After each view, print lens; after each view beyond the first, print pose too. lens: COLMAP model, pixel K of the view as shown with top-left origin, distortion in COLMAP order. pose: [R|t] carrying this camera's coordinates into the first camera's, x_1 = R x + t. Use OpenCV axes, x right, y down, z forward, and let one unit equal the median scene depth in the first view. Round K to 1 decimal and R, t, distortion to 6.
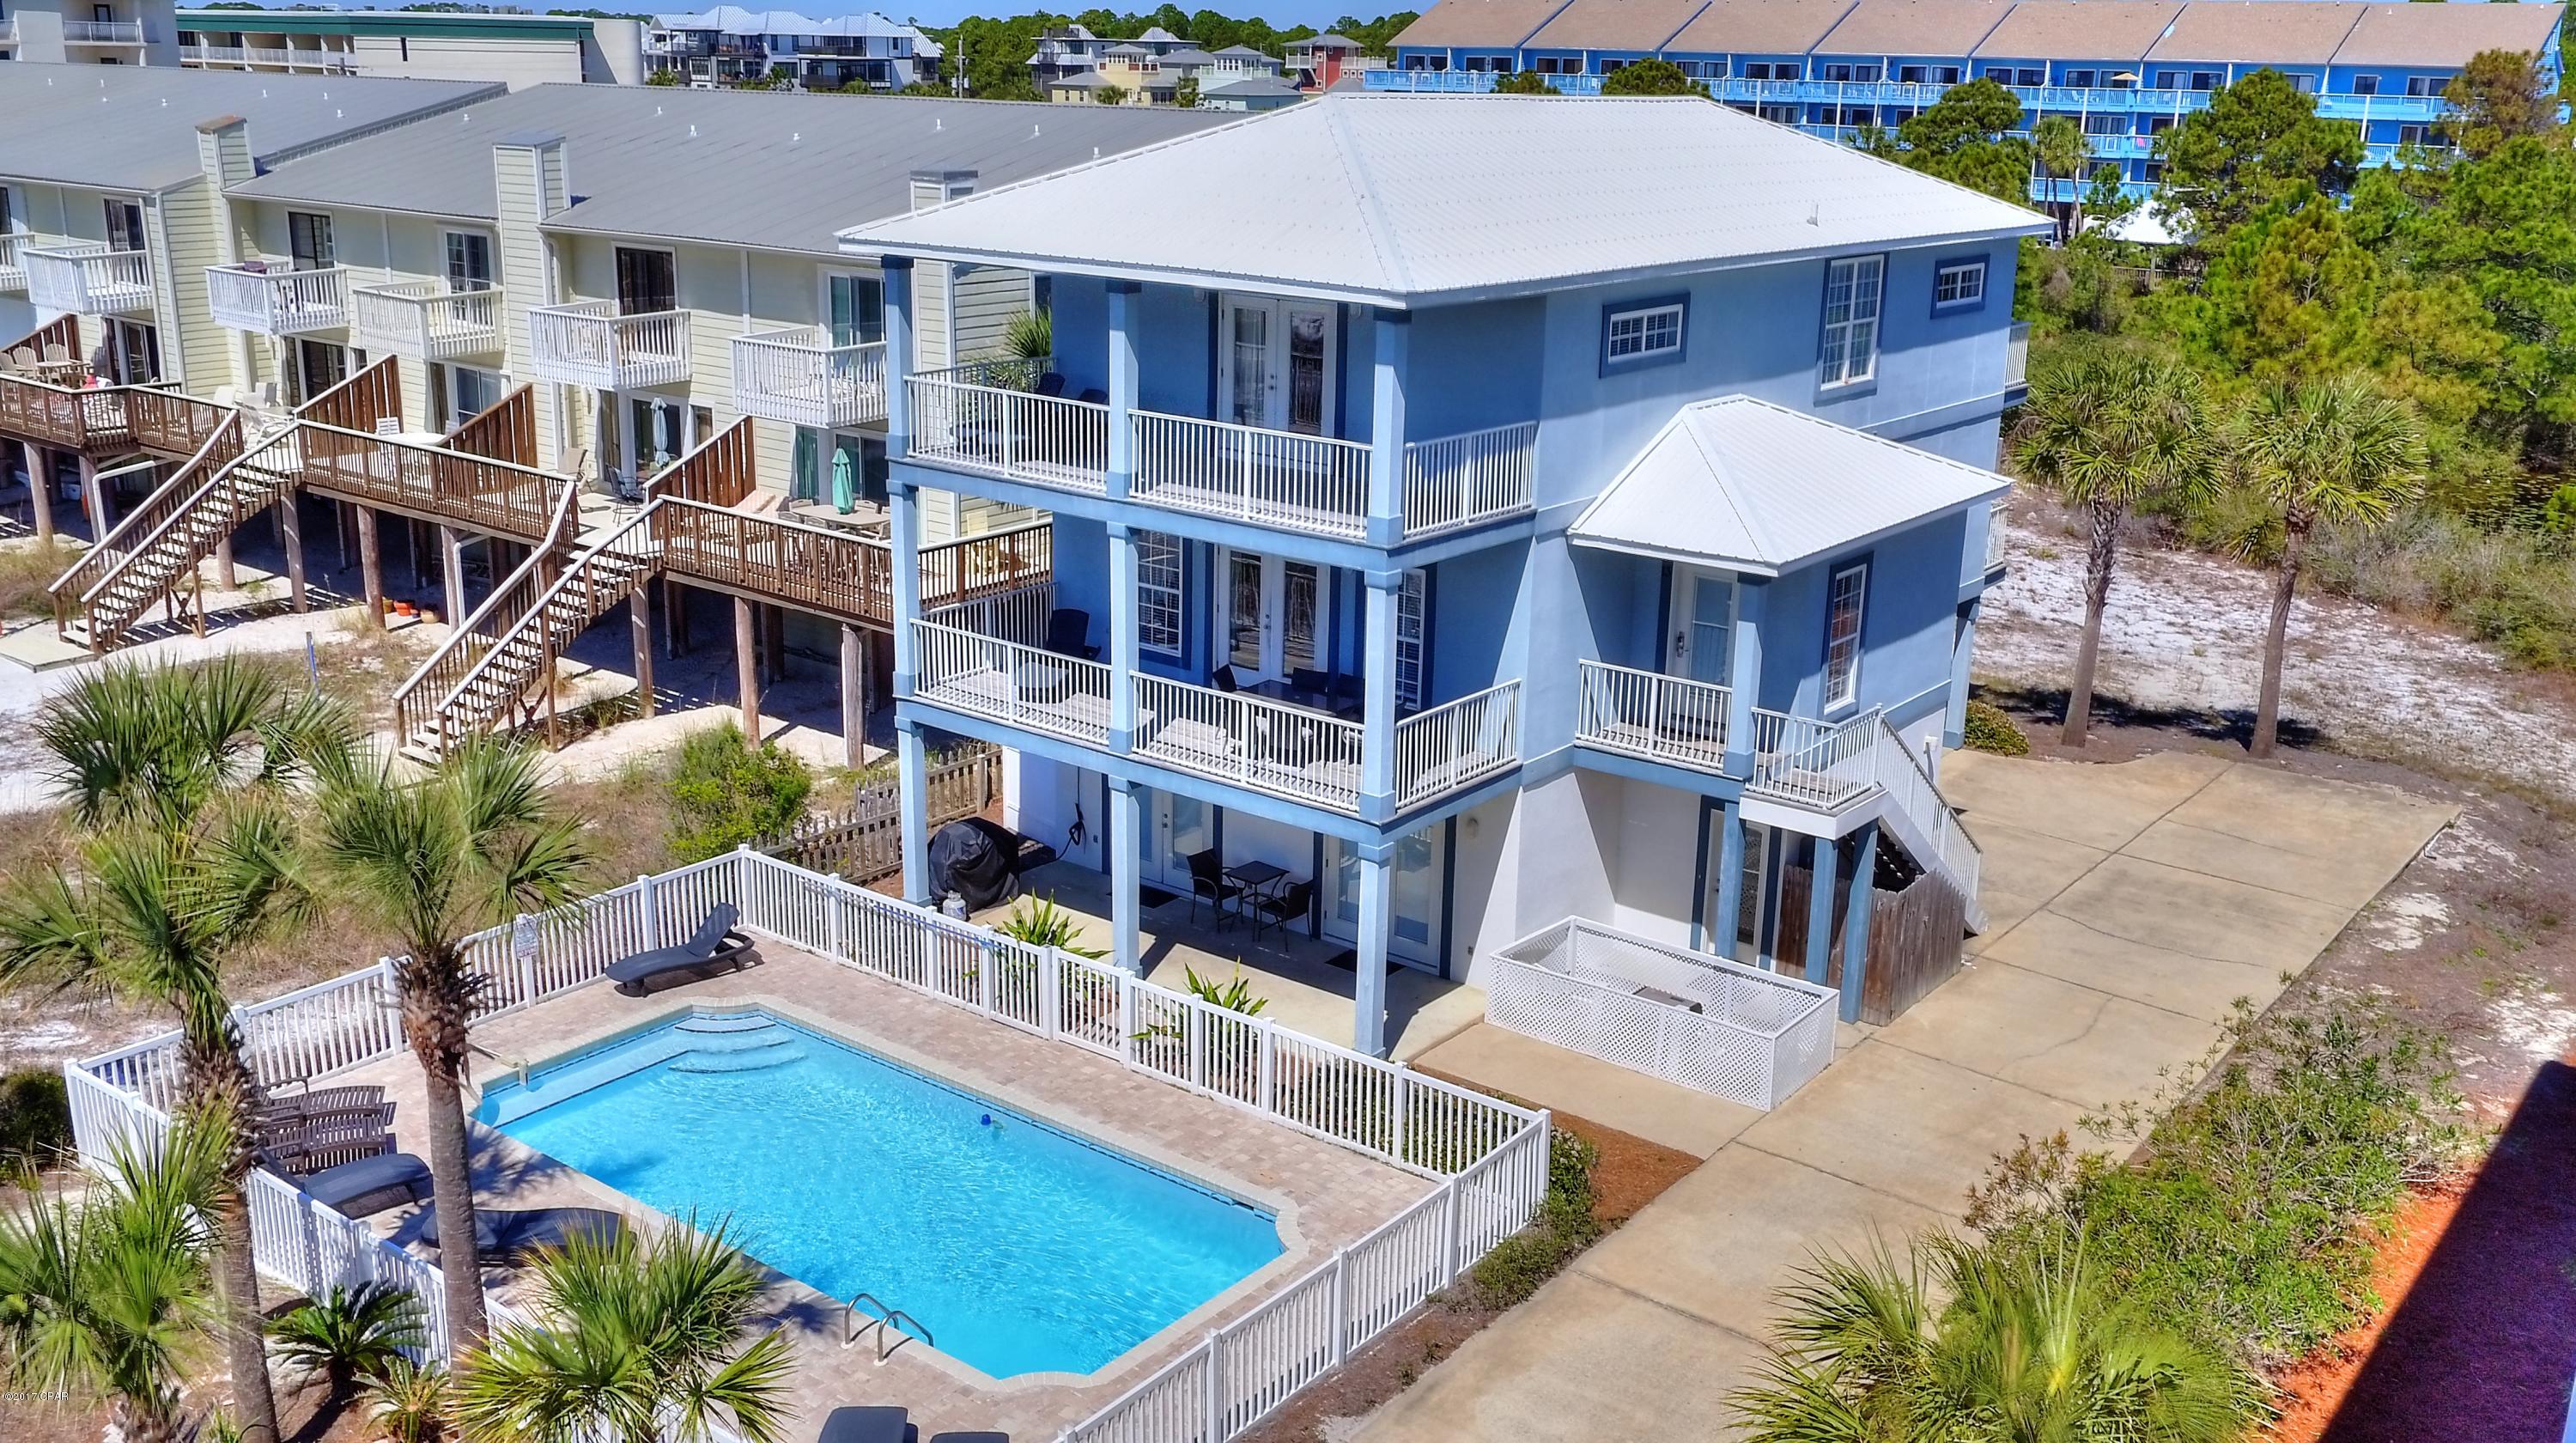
lens RADIAL K [[2248.4, 0, 1288.0], [0, 2248.4, 721.5], [0, 0, 1]] dist [-0.002691, 0.000201]
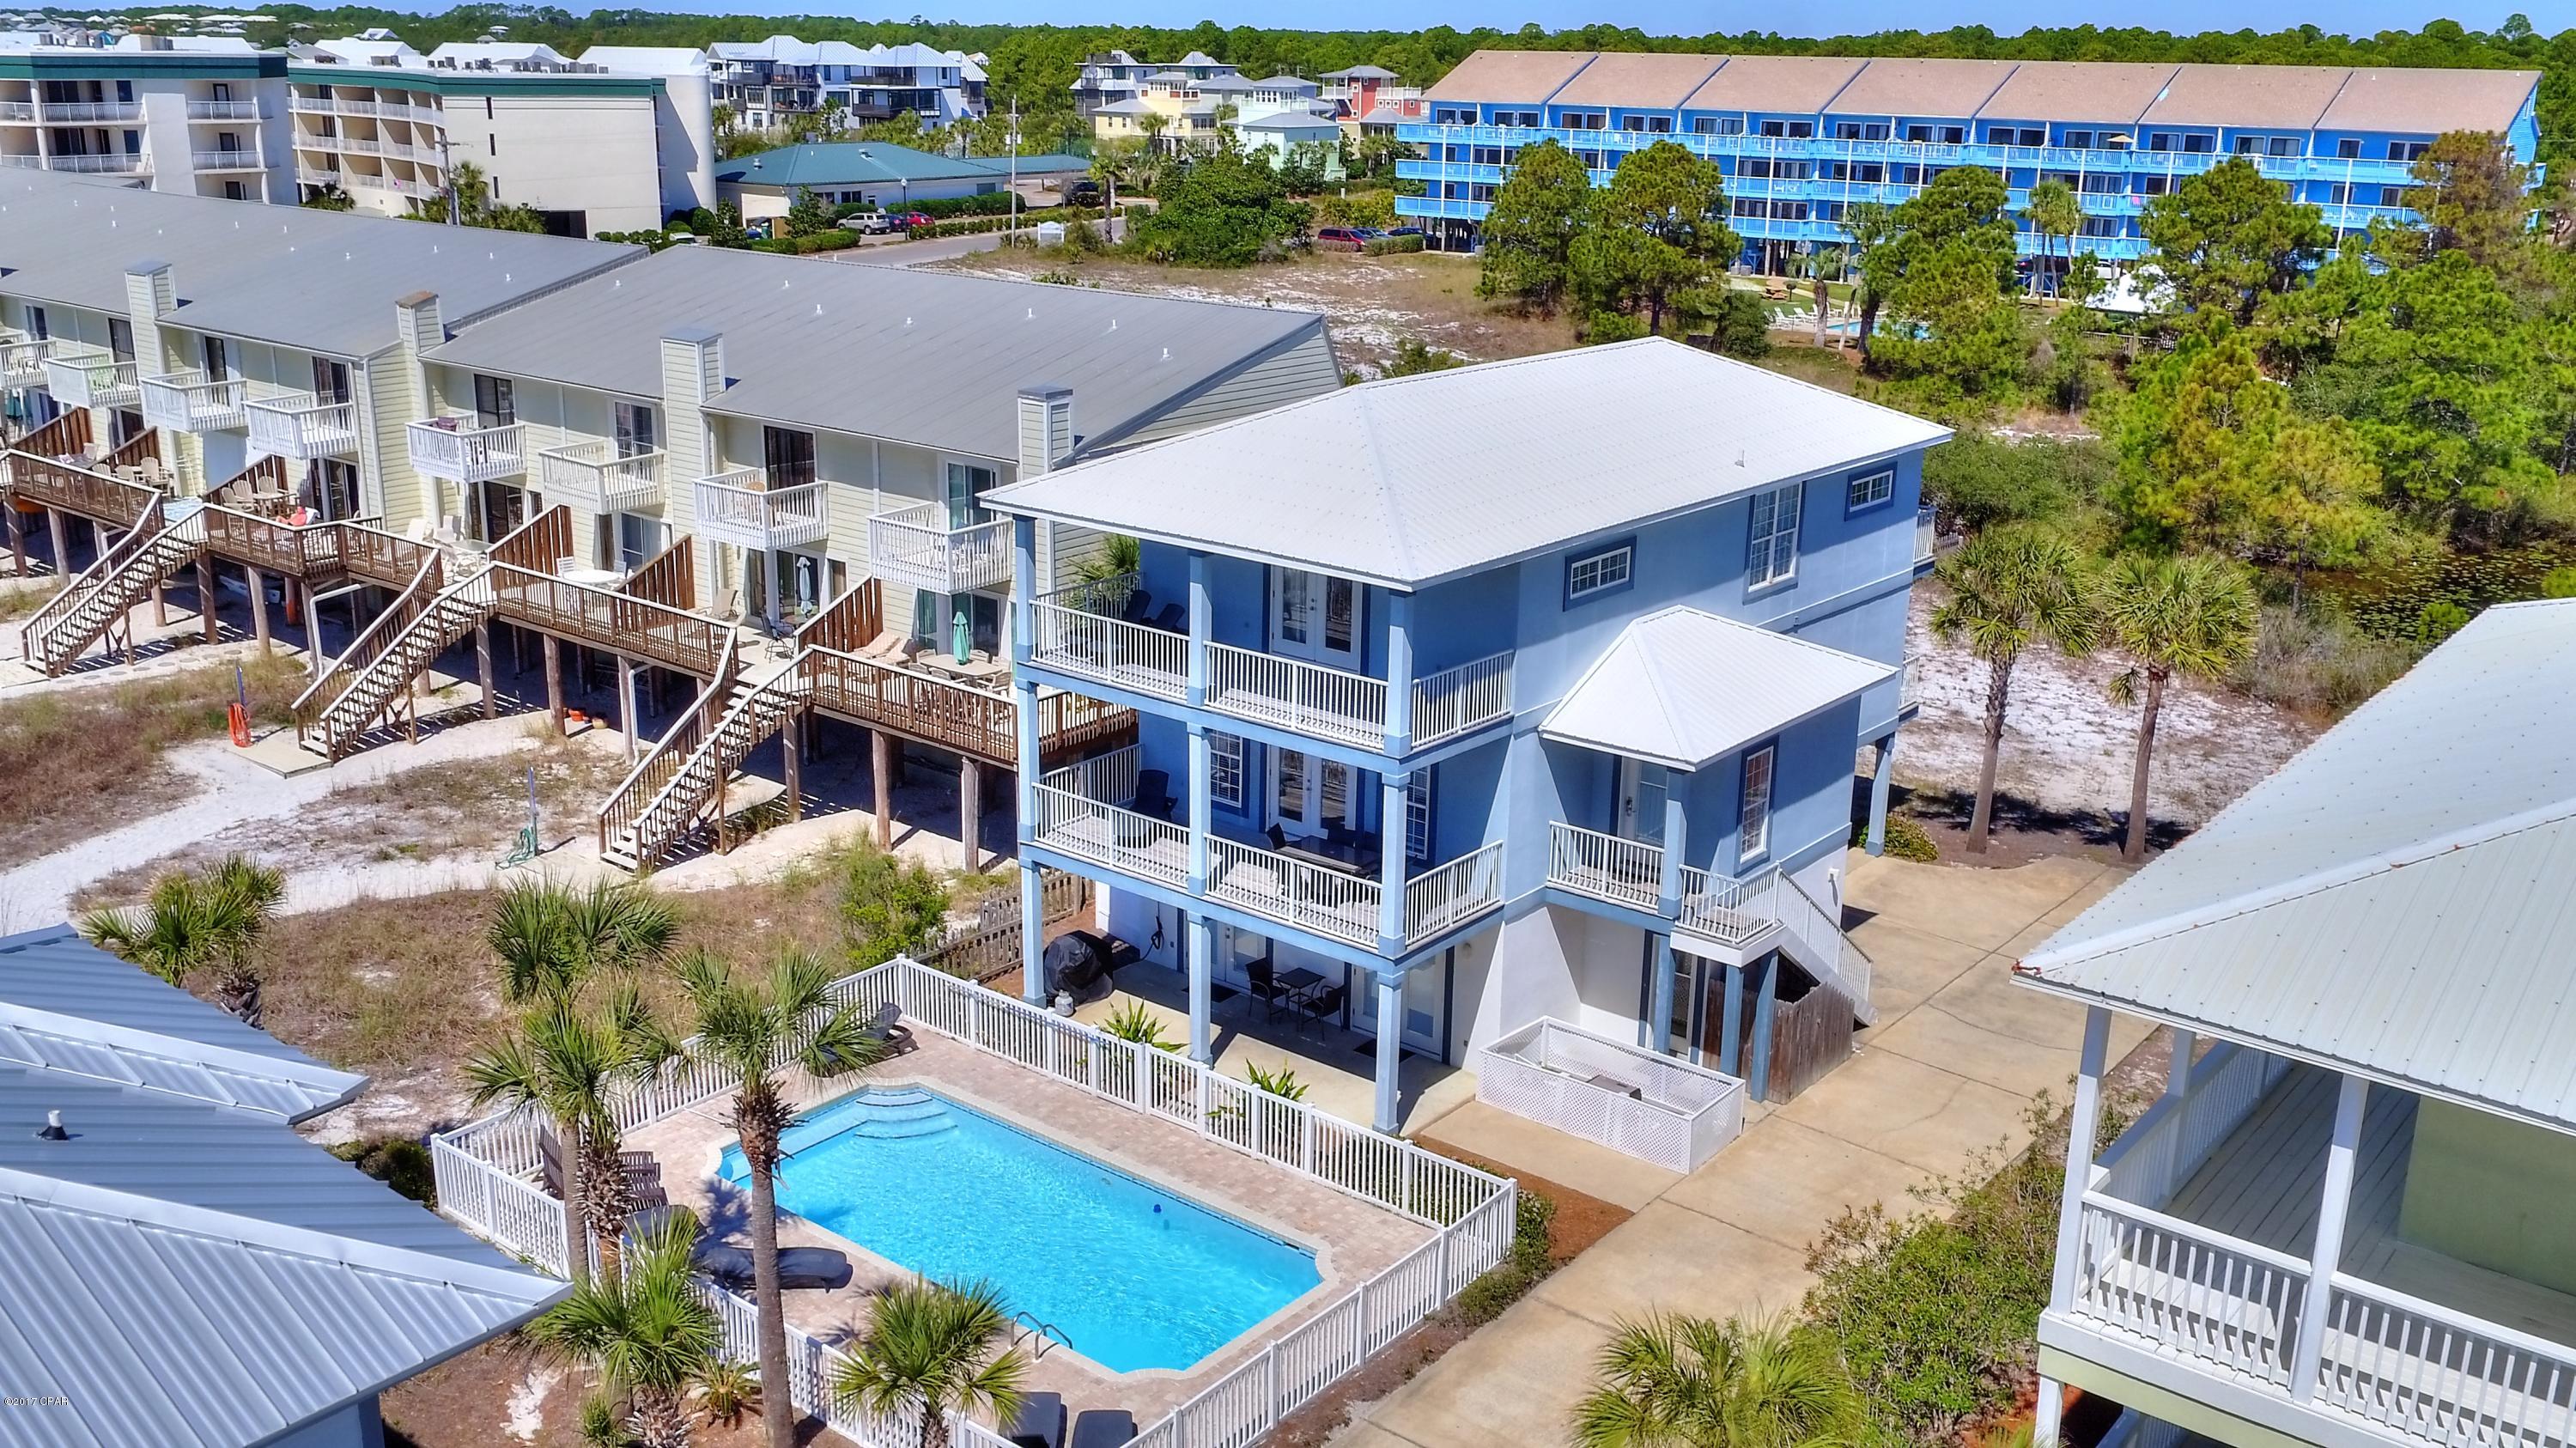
lens RADIAL K [[2265.2, 0, 1272.0], [0, 2265.2, 740.9], [0, 0, 1]] dist [-0.002440, -0.002464]
pose [[0.999736, 0.000983, -0.022944, -0.000405], [-0.000595, 0.999857, 0.016928, -0.086523], [0.022958, -0.016910, 0.999593, -0.278100]]
